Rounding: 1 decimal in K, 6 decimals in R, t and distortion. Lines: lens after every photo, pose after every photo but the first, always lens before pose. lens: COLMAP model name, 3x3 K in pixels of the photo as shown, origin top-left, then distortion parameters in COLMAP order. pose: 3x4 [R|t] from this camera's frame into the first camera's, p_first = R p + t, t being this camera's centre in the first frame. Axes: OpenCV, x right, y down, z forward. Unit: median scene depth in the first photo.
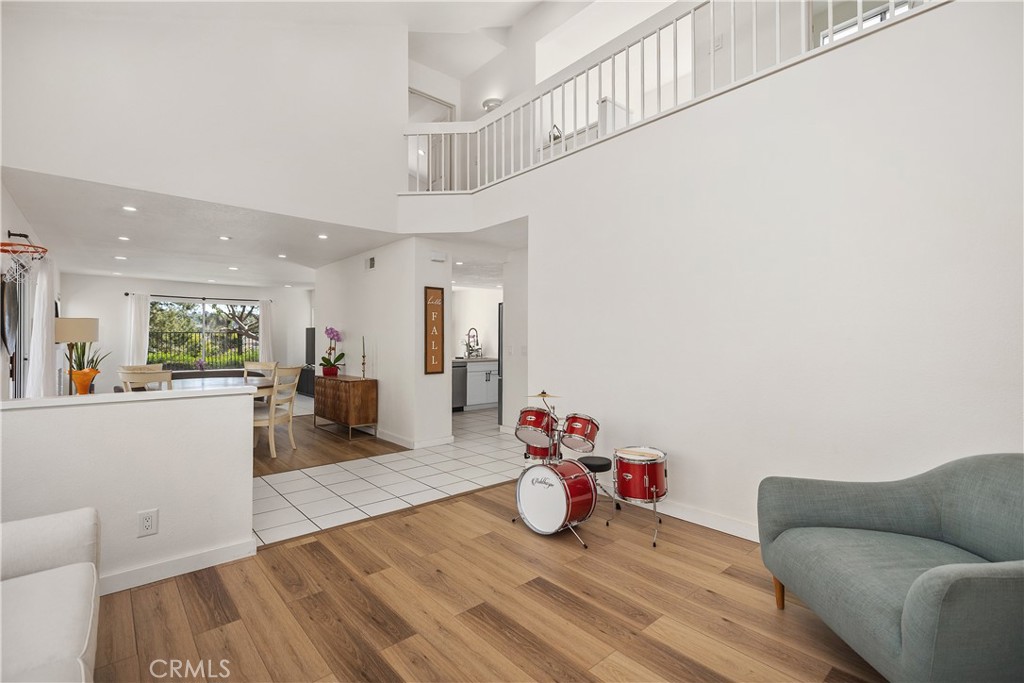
lens RADIAL K [[460.1, 0, 506.3], [0, 460.1, 338.5], [0, 0, 1]] dist [0.003451, 0.000914]
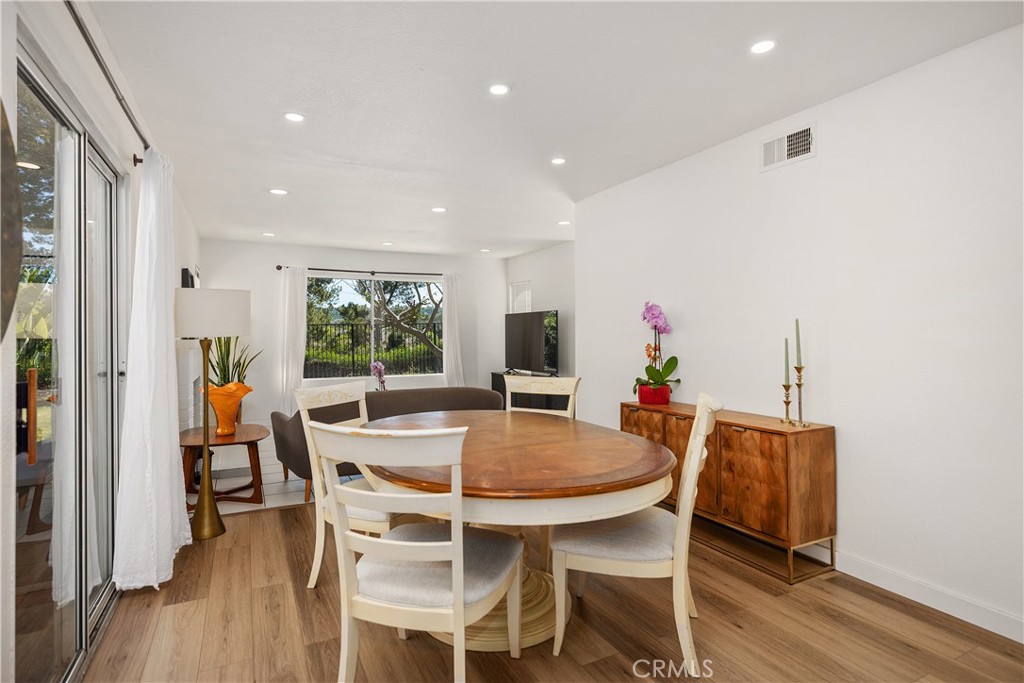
lens RADIAL K [[527.4, 0, 512.3], [0, 527.4, 330.9], [0, 0, 1]] dist [0.009312, 0.001636]
pose [[0.969055, -0.006437, -0.246762, -0.435280], [0.006365, 0.999979, -0.001090, 0.004313], [0.246763, -0.000515, 0.969076, 0.478070]]
